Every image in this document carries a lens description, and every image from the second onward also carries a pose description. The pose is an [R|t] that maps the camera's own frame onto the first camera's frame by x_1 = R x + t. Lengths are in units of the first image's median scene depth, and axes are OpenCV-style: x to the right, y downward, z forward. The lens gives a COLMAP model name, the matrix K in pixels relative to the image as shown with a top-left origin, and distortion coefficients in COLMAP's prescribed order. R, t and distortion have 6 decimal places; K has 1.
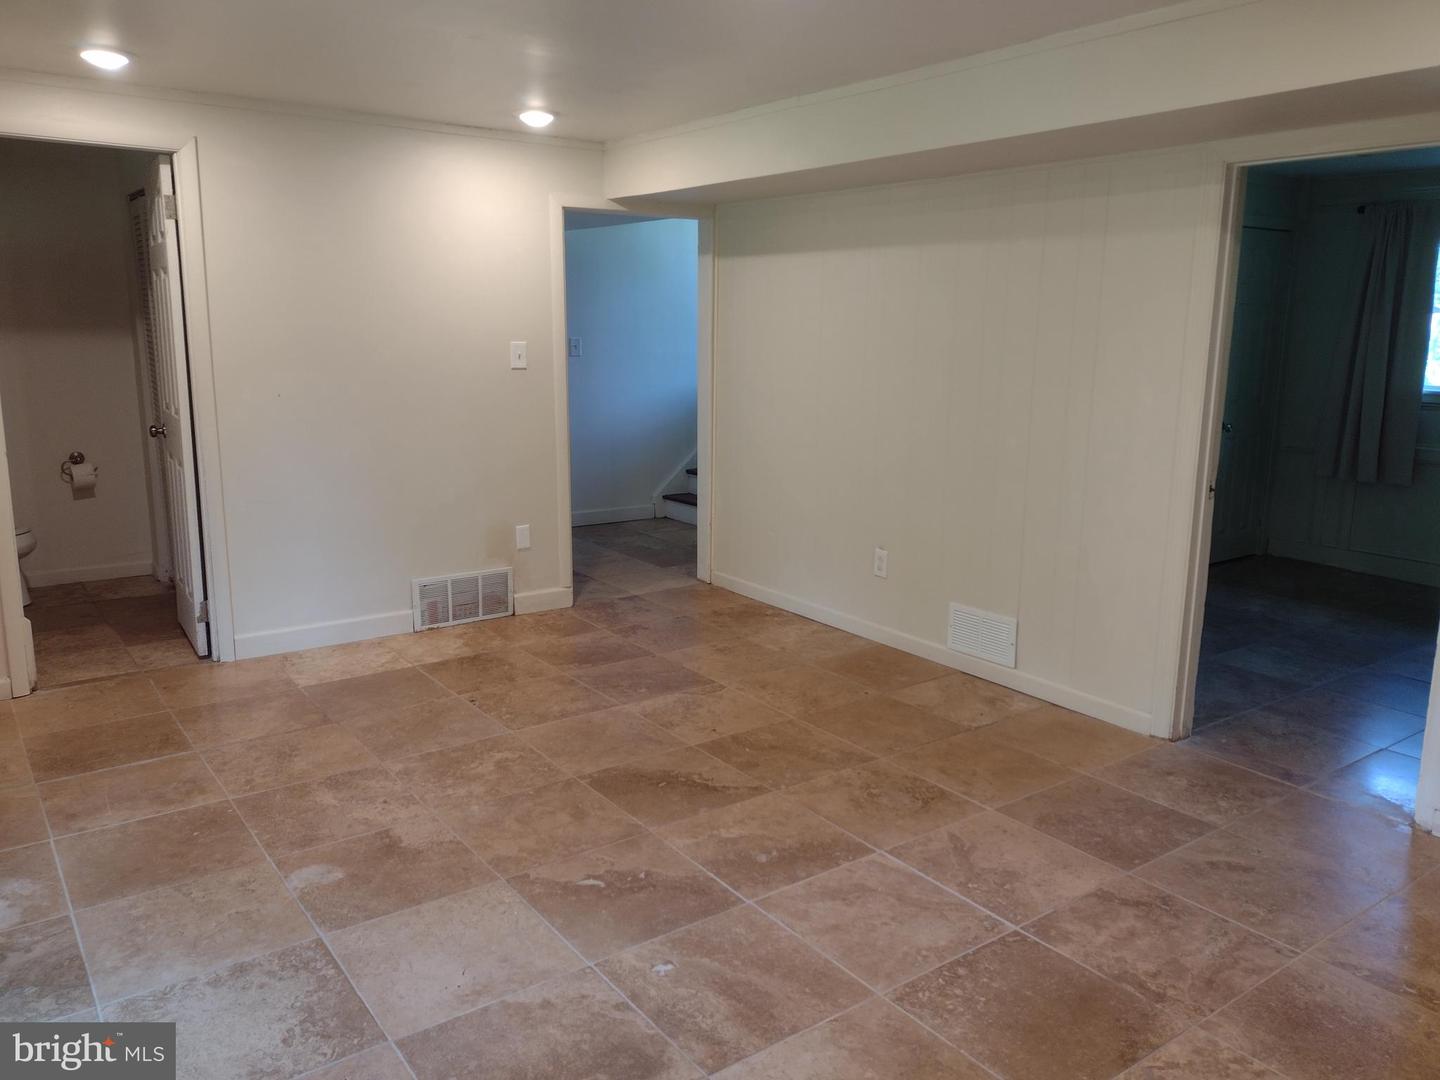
lens RADIAL K [[1084.2, 0, 719.5], [0, 1084.2, 537.9], [0, 0, 1]] dist [0.007971, -0.007821]
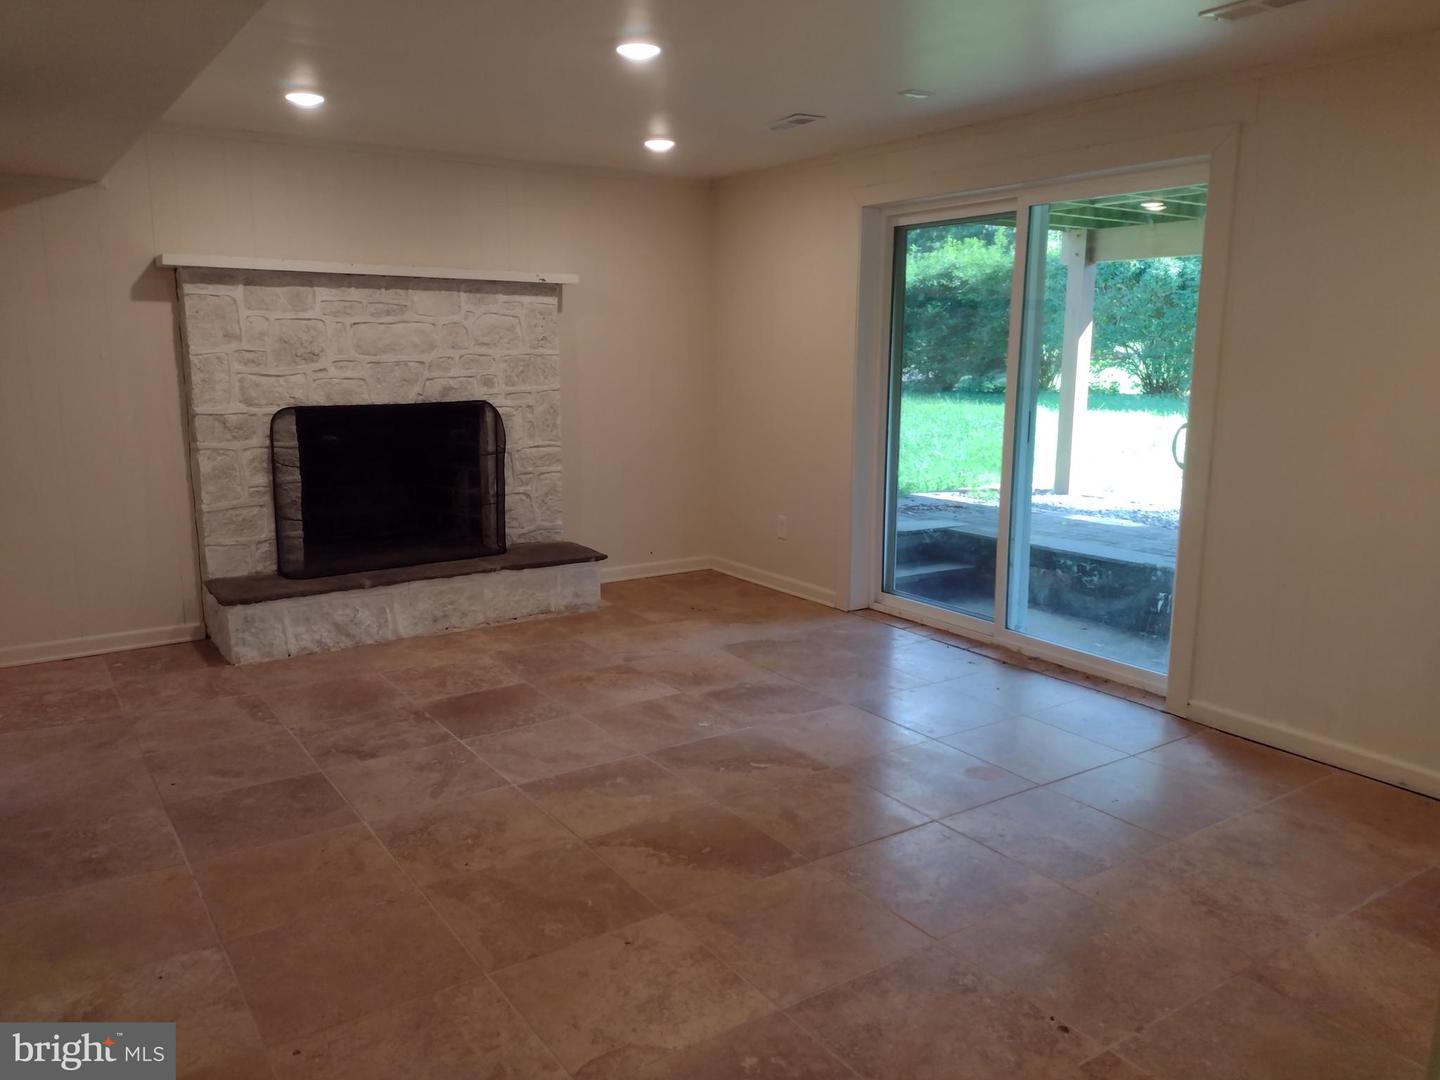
lens RADIAL K [[1084.2, 0, 720.0], [0, 1084.2, 540.7], [0, 0, 1]] dist [0.007971, -0.007821]
pose [[-0.999290, -0.022504, 0.030215, -0.093556], [-0.009678, 0.928419, 0.371409, -0.362726], [-0.036410, 0.370853, -0.927977, 1.904833]]
